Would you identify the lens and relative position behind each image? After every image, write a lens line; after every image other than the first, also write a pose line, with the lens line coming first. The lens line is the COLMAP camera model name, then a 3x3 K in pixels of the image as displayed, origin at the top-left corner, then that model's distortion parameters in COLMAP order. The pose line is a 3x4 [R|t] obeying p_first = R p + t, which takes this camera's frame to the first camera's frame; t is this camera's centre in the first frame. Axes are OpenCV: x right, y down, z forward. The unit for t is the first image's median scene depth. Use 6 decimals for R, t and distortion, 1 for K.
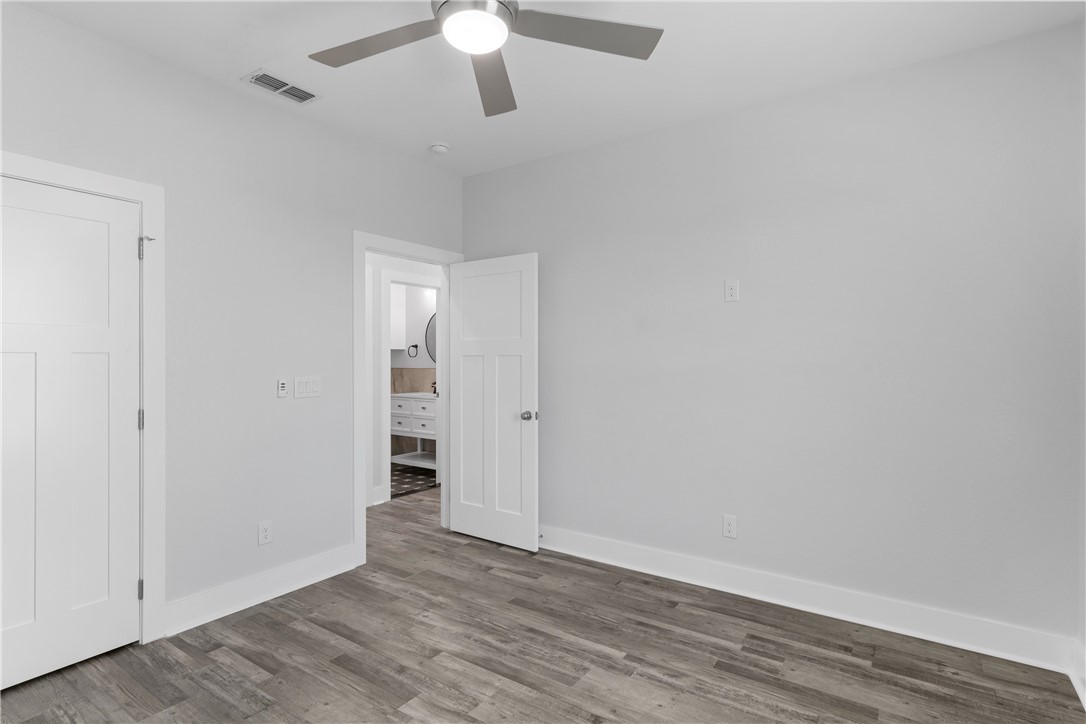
lens RADIAL K [[552.2, 0, 546.6], [0, 552.2, 369.5], [0, 0, 1]] dist [-0.009749, 0.002232]
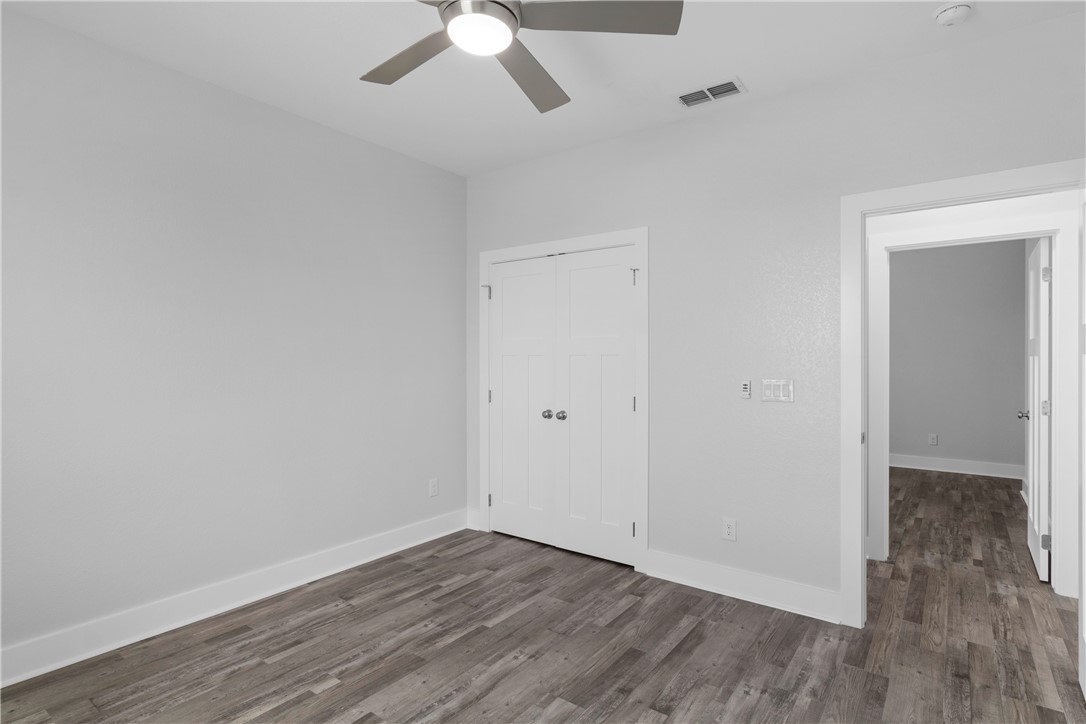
lens RADIAL K [[552.2, 0, 546.0], [0, 552.2, 366.8], [0, 0, 1]] dist [-0.009749, 0.002232]
pose [[-0.044942, 0.012530, -0.998911, 0.574725], [-0.023509, 0.999631, 0.013597, -0.011568], [0.998713, 0.024094, -0.044631, 0.770280]]
